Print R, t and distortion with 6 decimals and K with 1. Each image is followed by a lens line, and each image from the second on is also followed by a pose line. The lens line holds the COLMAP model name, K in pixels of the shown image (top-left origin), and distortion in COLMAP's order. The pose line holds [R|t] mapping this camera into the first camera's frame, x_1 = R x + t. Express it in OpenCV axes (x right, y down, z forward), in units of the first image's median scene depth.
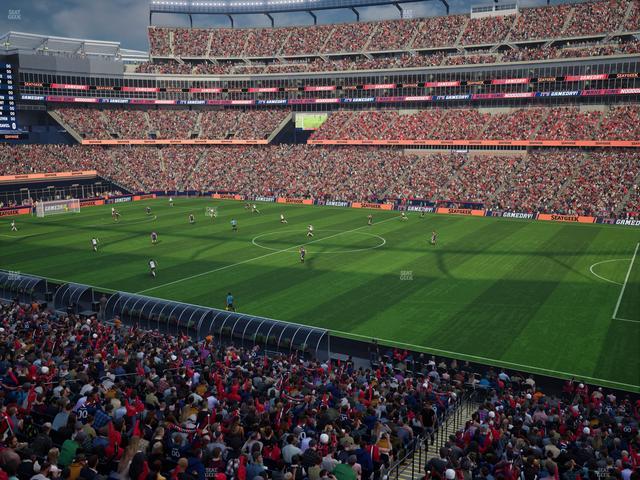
lens RADIAL K [[605.0, 0, 323.3], [0, 605.0, 241.1], [0, 0, 1]] dist [0.005030, 0.000000]
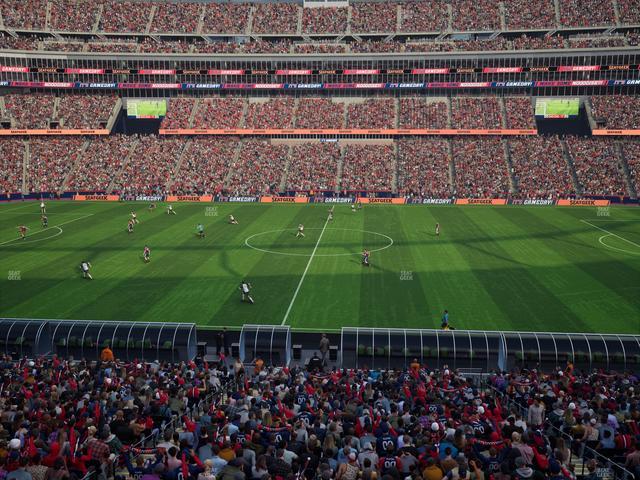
lens RADIAL K [[605.0, 0, 323.5], [0, 605.0, 238.6], [0, 0, 1]] dist [0.005030, 0.000000]
pose [[0.902022, -0.079779, 0.424254, -0.209180], [0.074028, 0.996803, 0.030051, -0.016681], [-0.425295, 0.004300, 0.905045, 0.095852]]
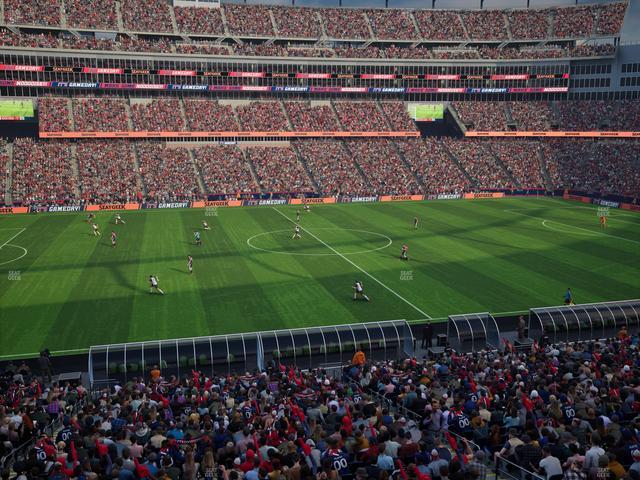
lens RADIAL K [[605.0, 0, 324.9], [0, 605.0, 237.0], [0, 0, 1]] dist [0.005030, 0.000000]
pose [[0.708414, -0.126270, 0.694411, -0.349518], [0.120882, 0.991035, 0.056887, -0.031674], [-0.695369, 0.043642, 0.717327, 0.178626]]
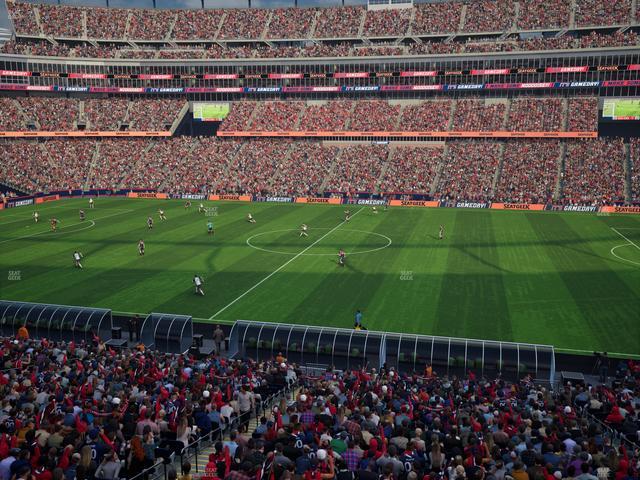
lens RADIAL K [[605.0, 0, 323.3], [0, 605.0, 240.1], [0, 0, 1]] dist [0.005030, 0.000000]
pose [[0.961535, -0.050383, 0.270022, -0.135920], [0.047085, 0.998716, 0.018681, -0.010192], [-0.270617, -0.005248, 0.962673, 0.058390]]
